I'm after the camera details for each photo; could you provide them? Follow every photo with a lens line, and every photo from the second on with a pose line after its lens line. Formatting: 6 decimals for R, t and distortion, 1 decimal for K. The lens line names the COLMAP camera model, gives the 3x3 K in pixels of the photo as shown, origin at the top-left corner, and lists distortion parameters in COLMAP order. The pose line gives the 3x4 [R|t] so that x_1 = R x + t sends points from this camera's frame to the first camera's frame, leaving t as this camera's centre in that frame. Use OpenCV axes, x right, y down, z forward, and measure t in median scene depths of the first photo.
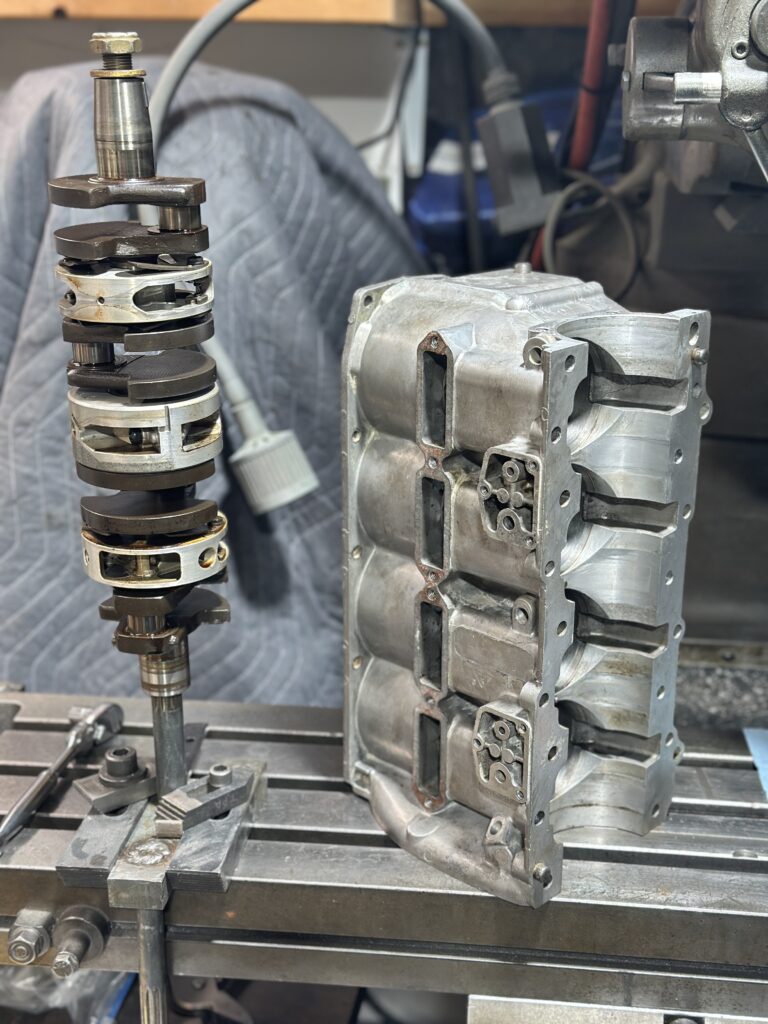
lens RADIAL K [[1446.4, 0, 384.0], [0, 1446.4, 512.0], [0, 0, 1]] dist [0.150701, -0.060703]
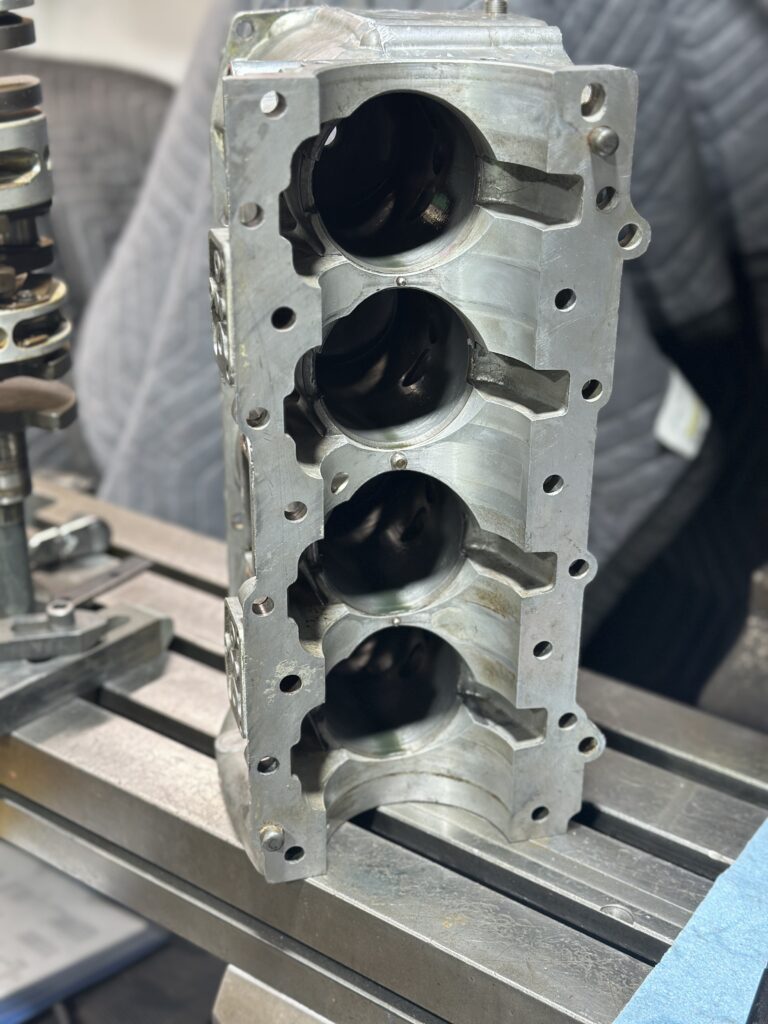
lens RADIAL K [[1446.4, 0, 384.0], [0, 1446.4, 512.0], [0, 0, 1]] dist [0.150701, -0.060703]
pose [[0.860520, 0.209791, -0.464213, 0.426899], [-0.172668, 0.977438, 0.121654, -0.009925], [0.479262, -0.024530, 0.877329, 0.364548]]
